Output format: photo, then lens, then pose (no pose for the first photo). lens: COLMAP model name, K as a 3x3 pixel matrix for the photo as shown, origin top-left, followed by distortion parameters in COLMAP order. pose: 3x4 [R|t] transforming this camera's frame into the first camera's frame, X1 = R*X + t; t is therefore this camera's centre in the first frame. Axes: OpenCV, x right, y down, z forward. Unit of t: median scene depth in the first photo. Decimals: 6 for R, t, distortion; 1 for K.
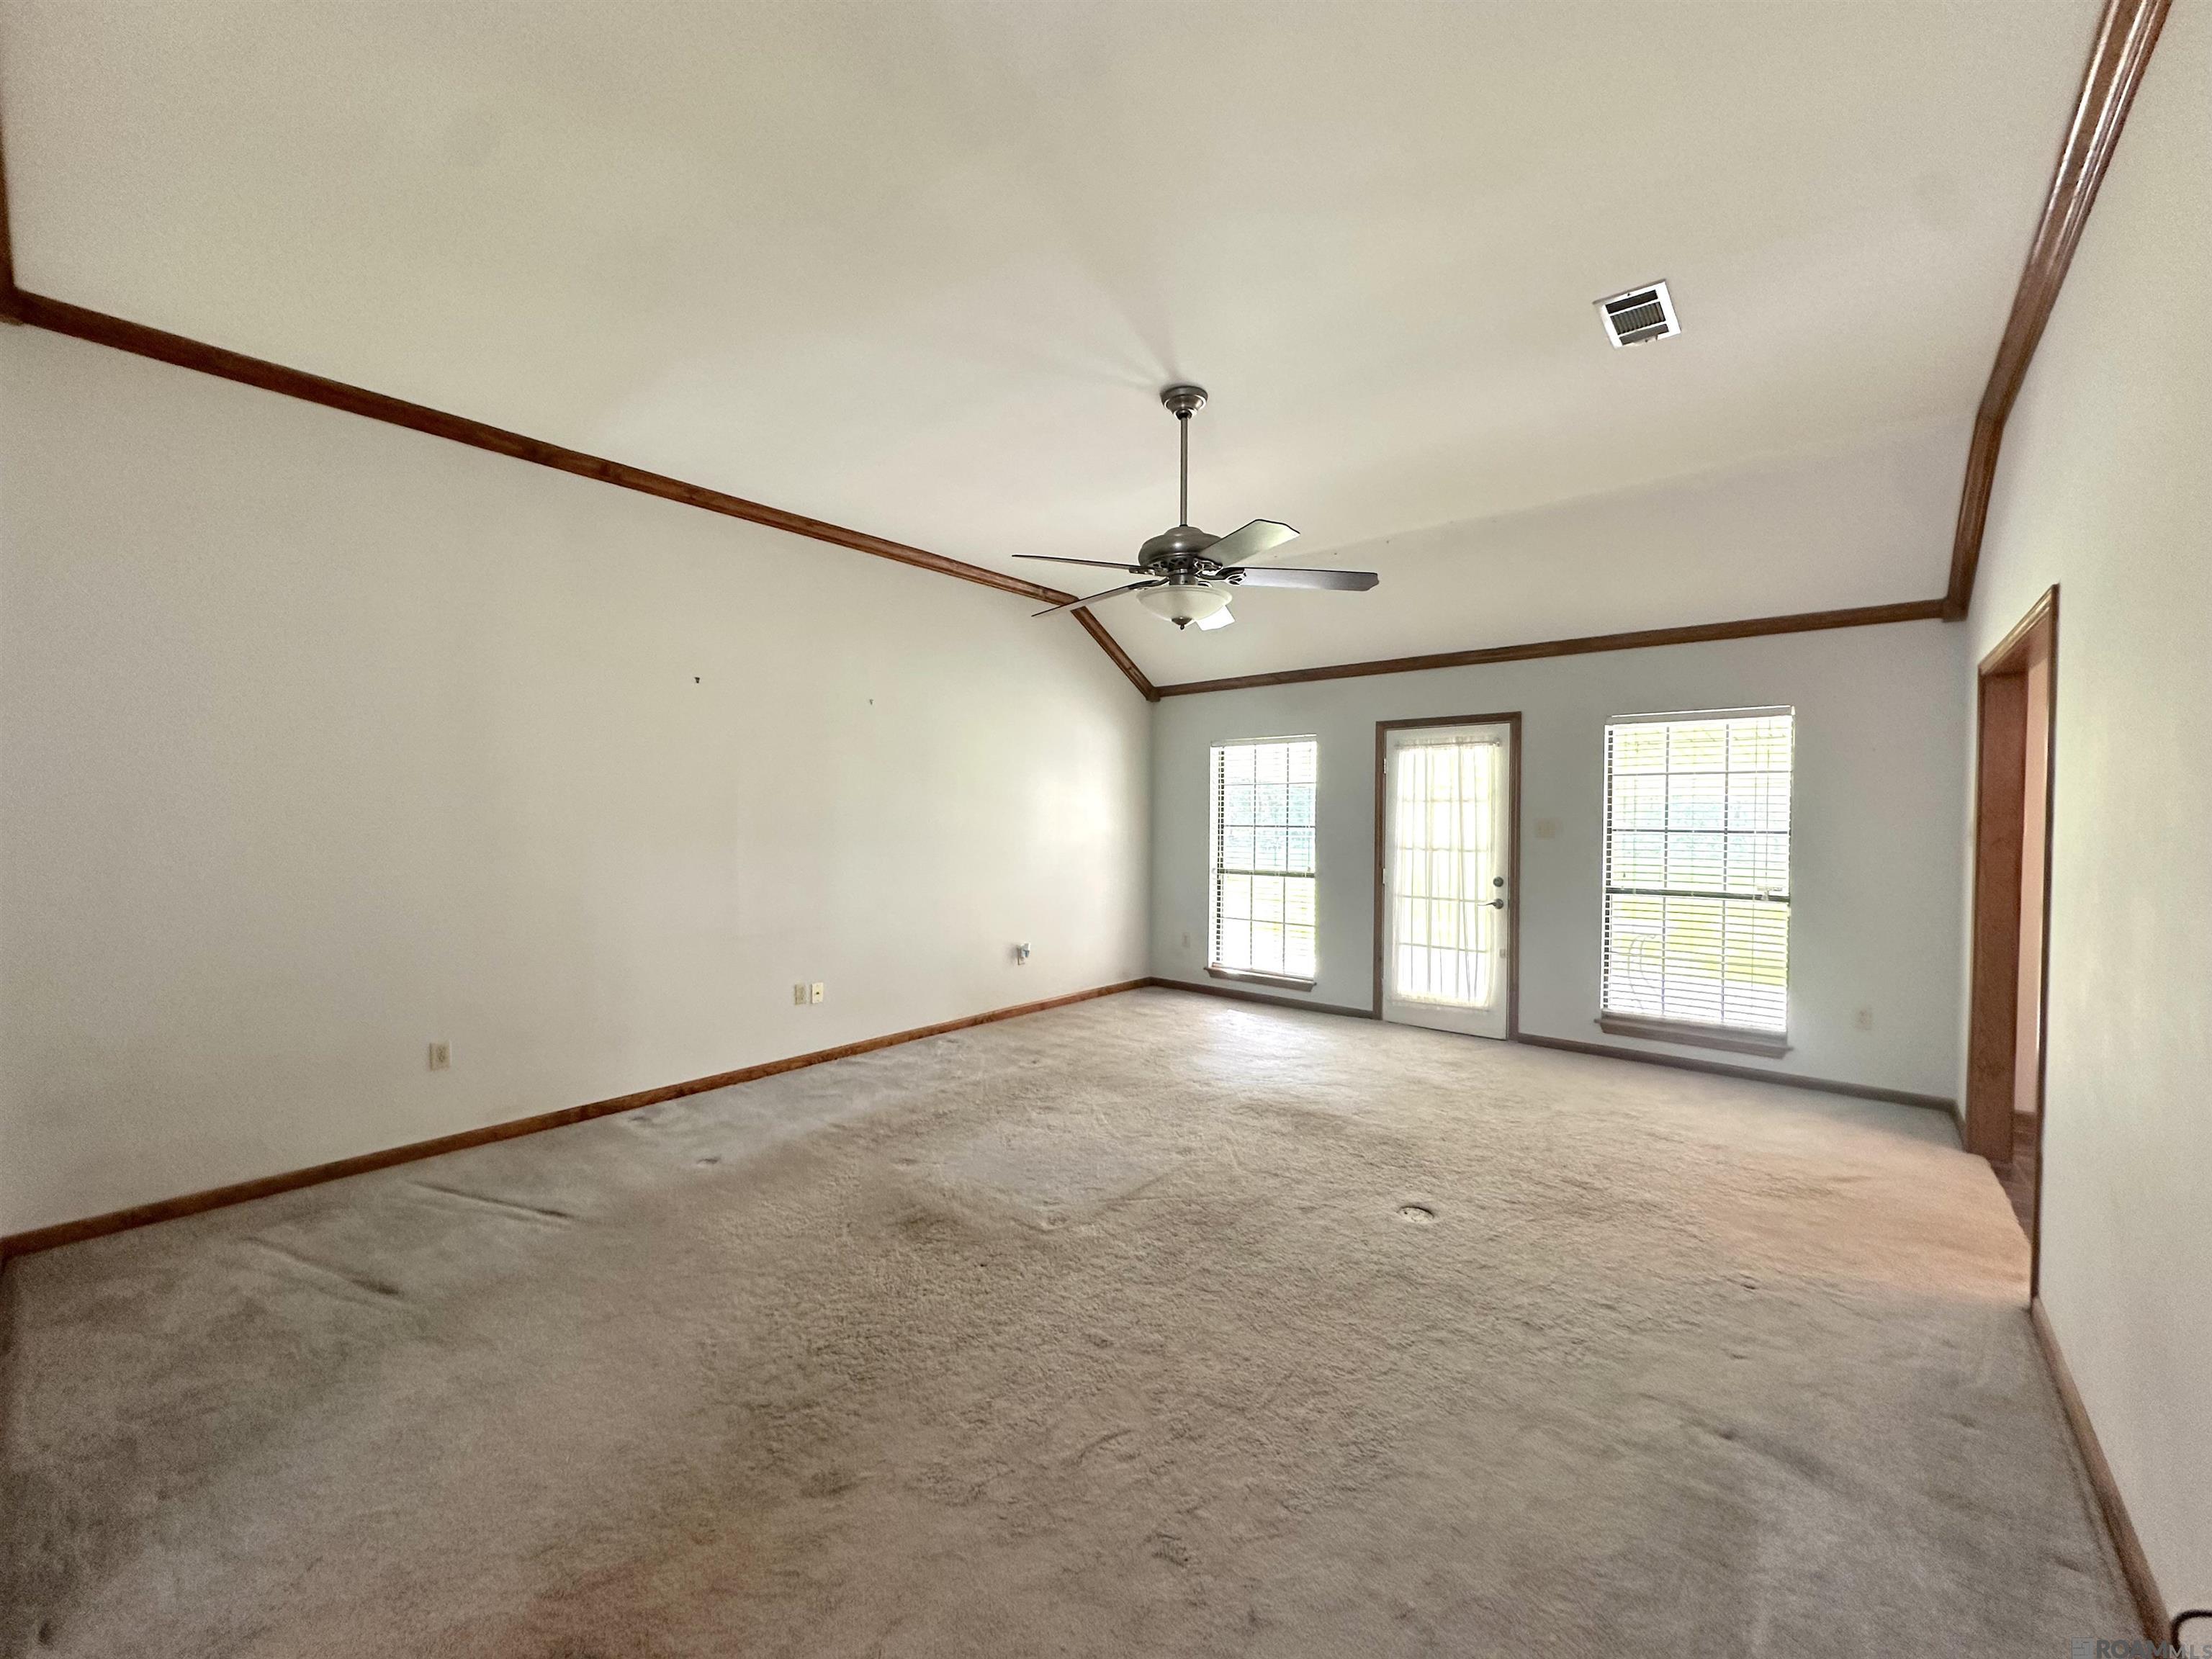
lens RADIAL K [[880.7, 0, 1103.4], [0, 880.7, 829.8], [0, 0, 1]] dist [-0.003003, 0.000569]
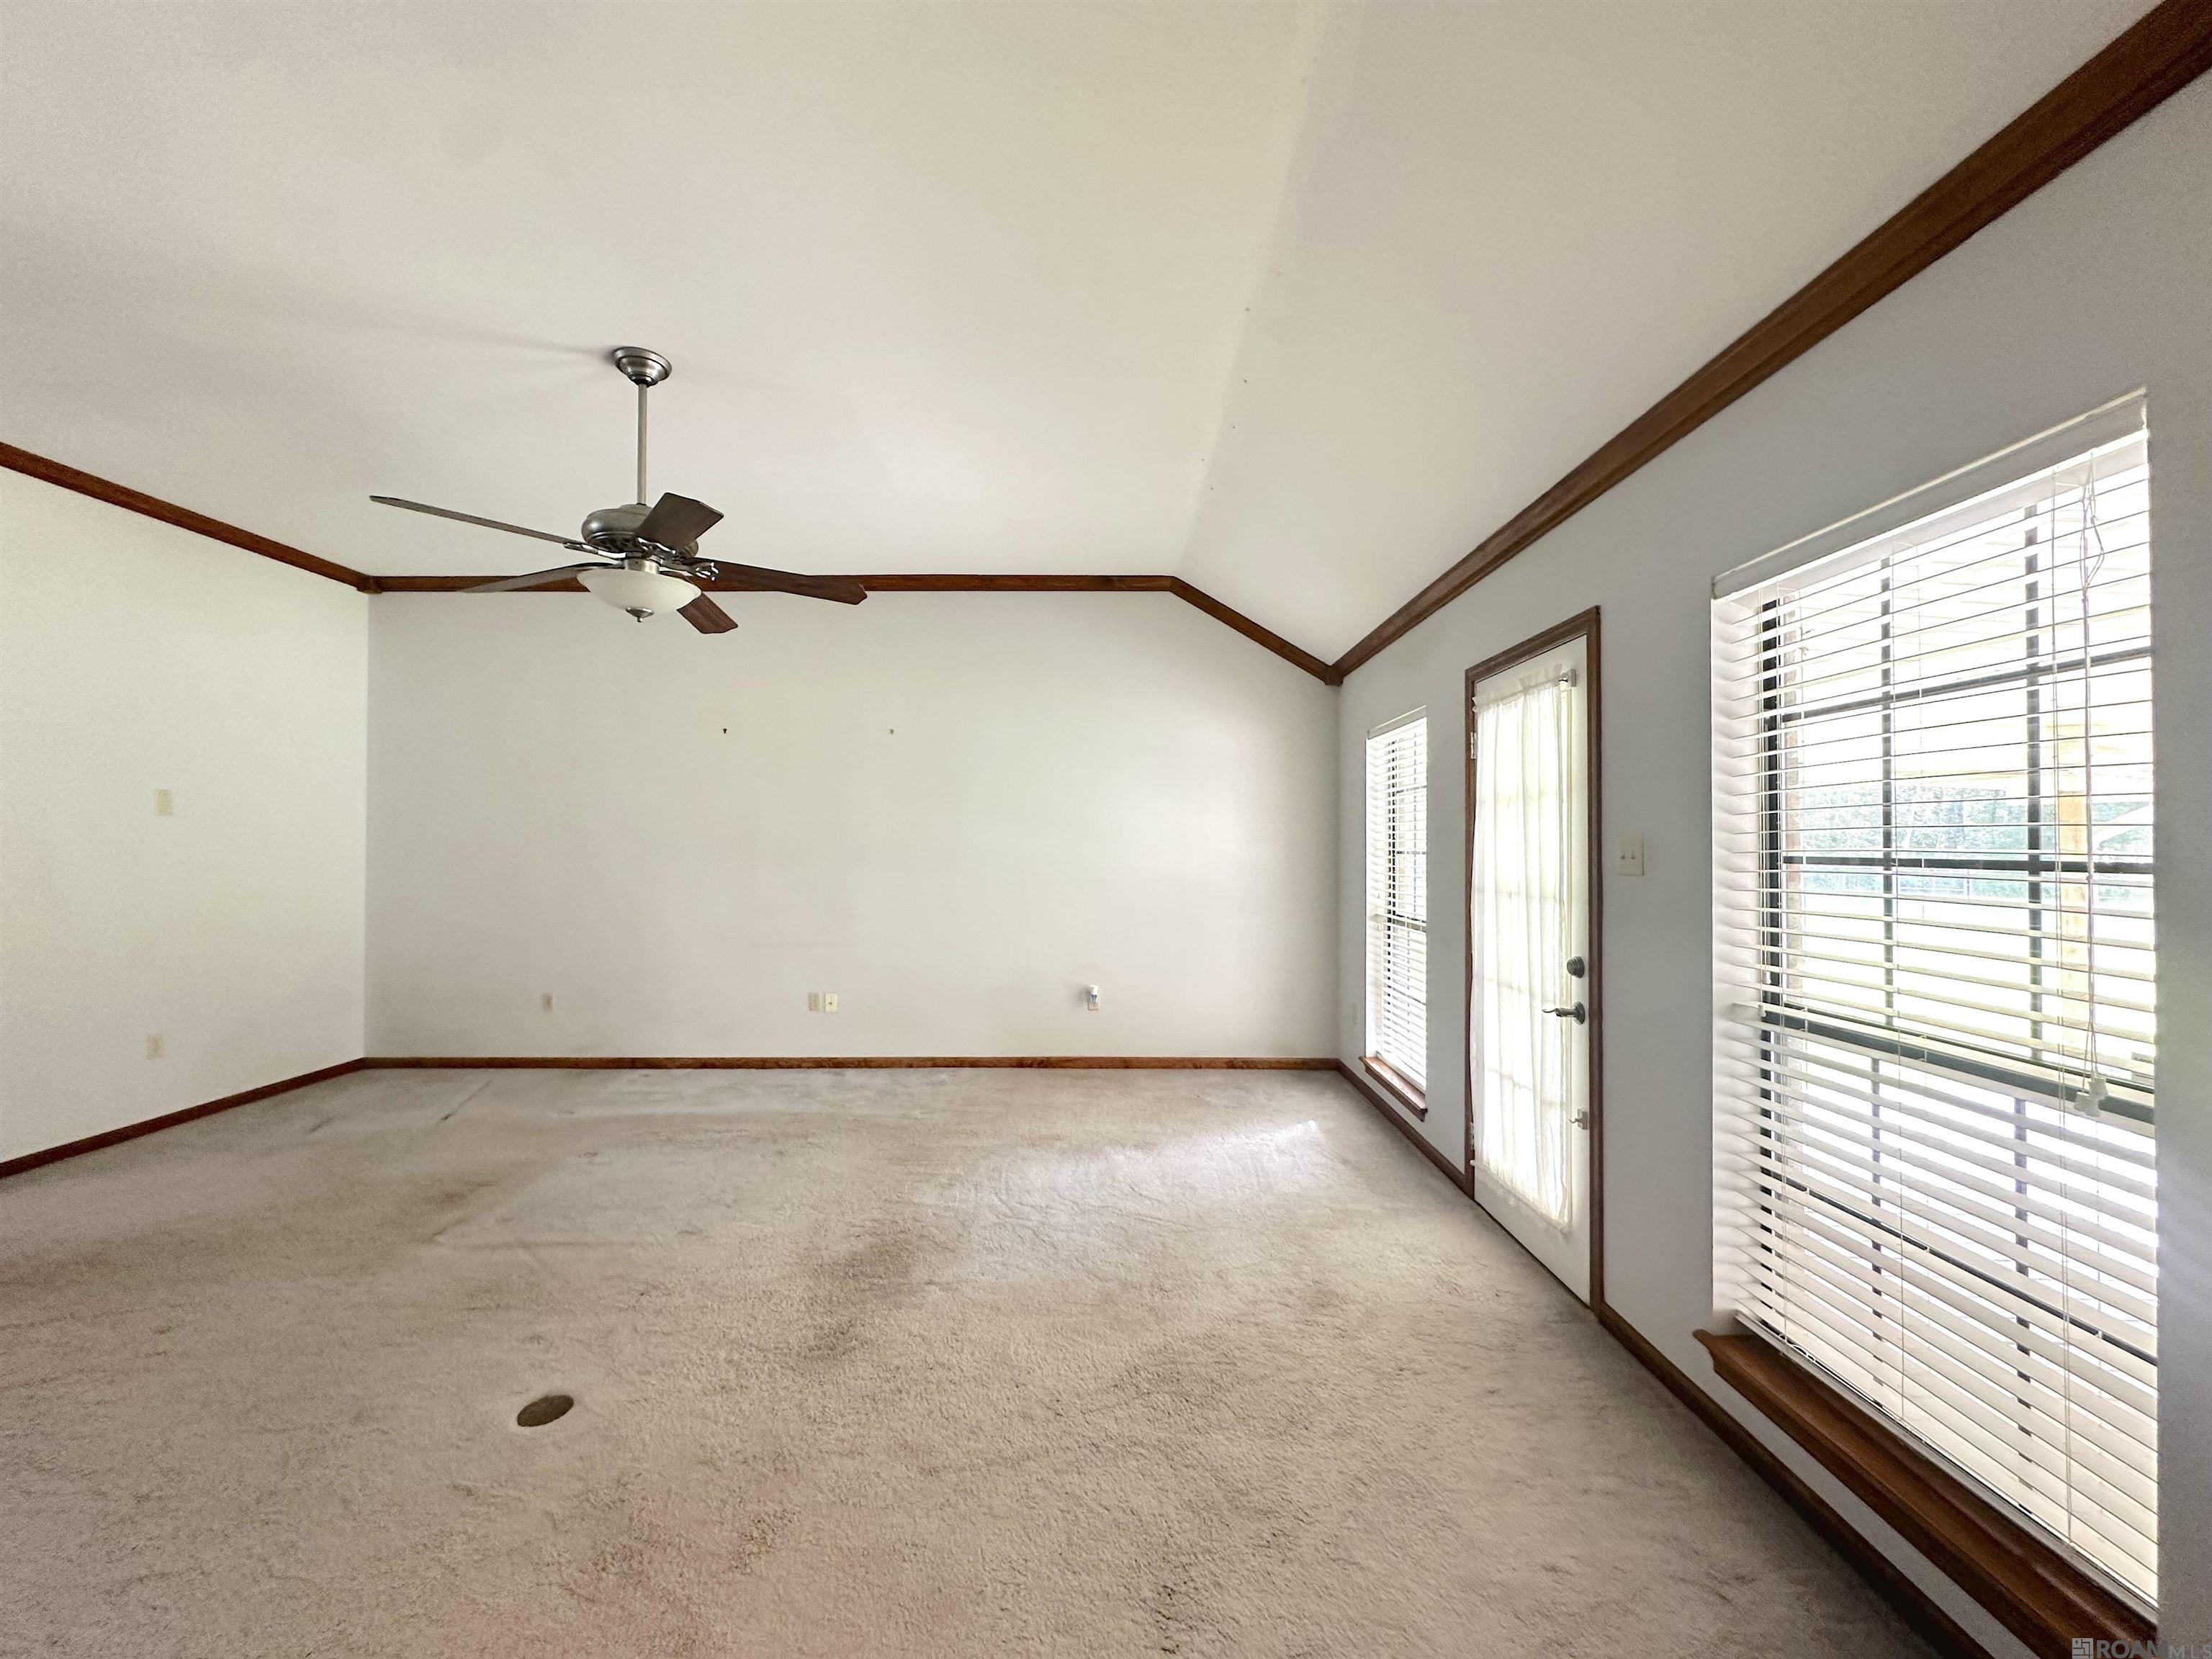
lens RADIAL K [[880.7, 0, 1103.4], [0, 880.7, 829.8], [0, 0, 1]] dist [-0.003003, 0.000569]
pose [[0.640787, -0.018635, -0.767492, 0.706019], [-0.010202, 0.999410, -0.032784, 0.002806], [0.767651, 0.028838, 0.640219, 0.535427]]
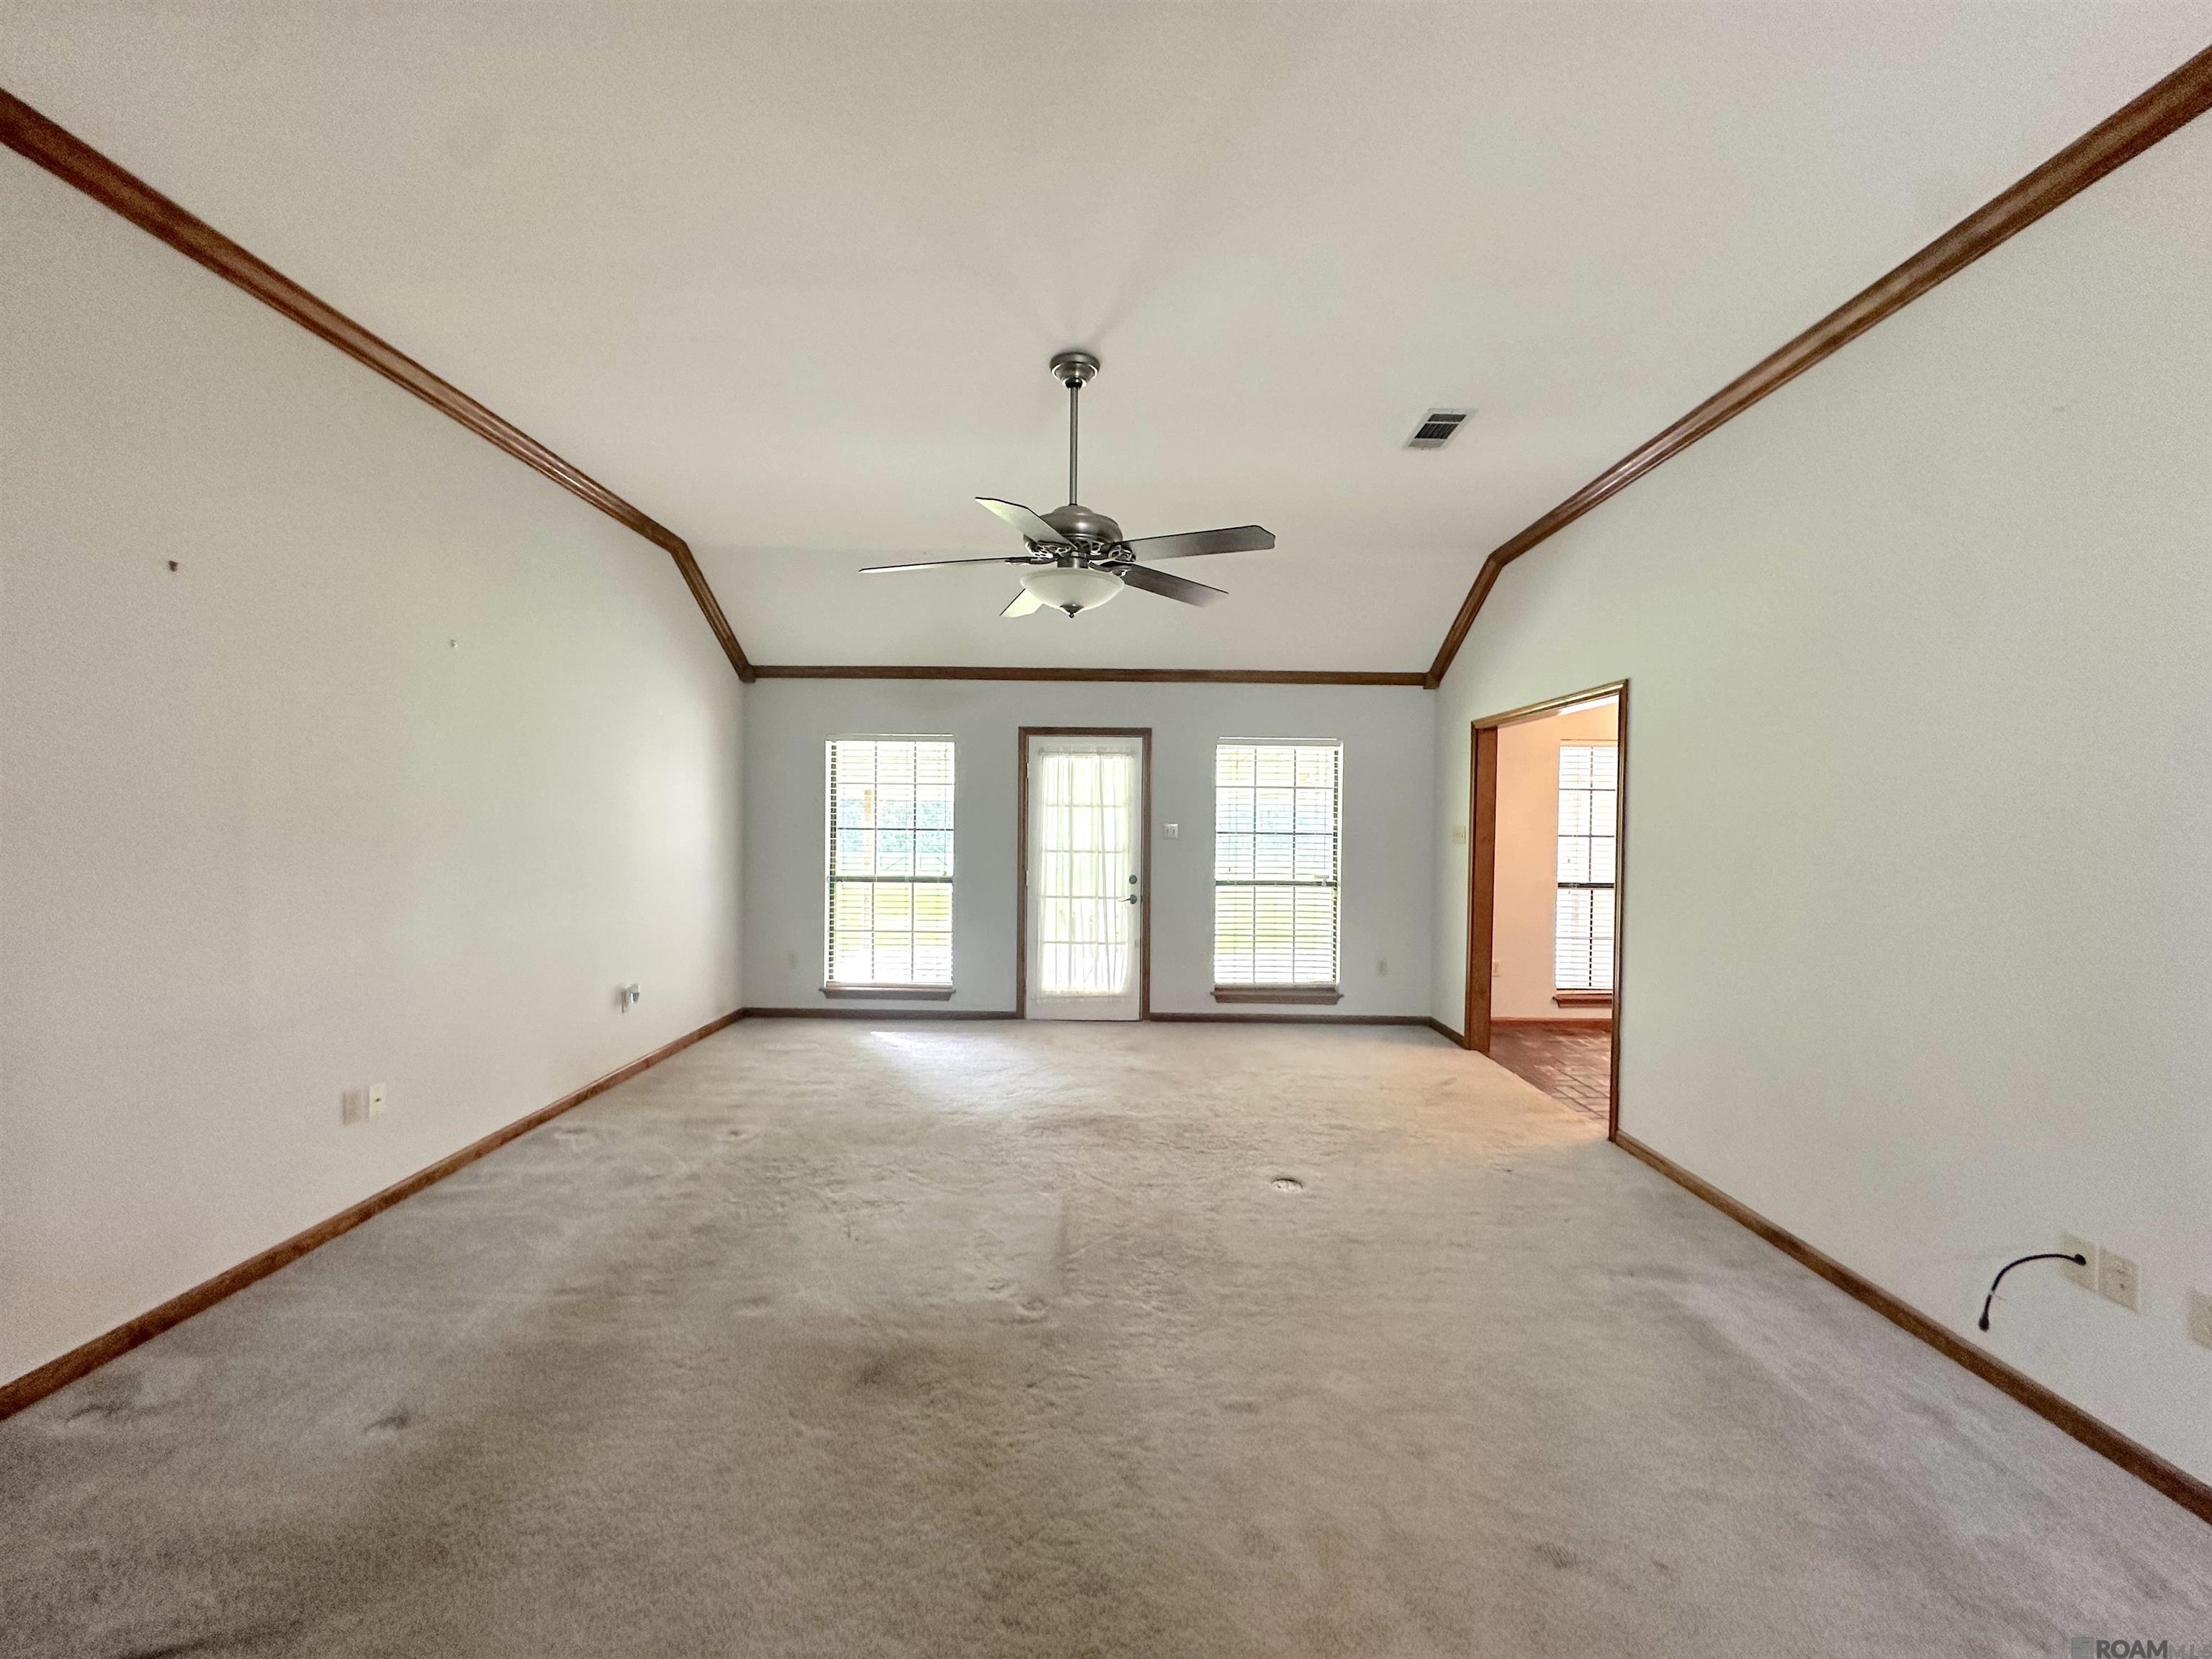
lens RADIAL K [[880.7, 0, 1103.4], [0, 880.7, 829.8], [0, 0, 1]] dist [-0.003003, 0.000569]
pose [[0.767617, -0.002620, 0.640903, -0.316606], [0.002774, 0.999996, 0.000765, -0.004718], [-0.640902, 0.001191, 0.767621, 0.183914]]
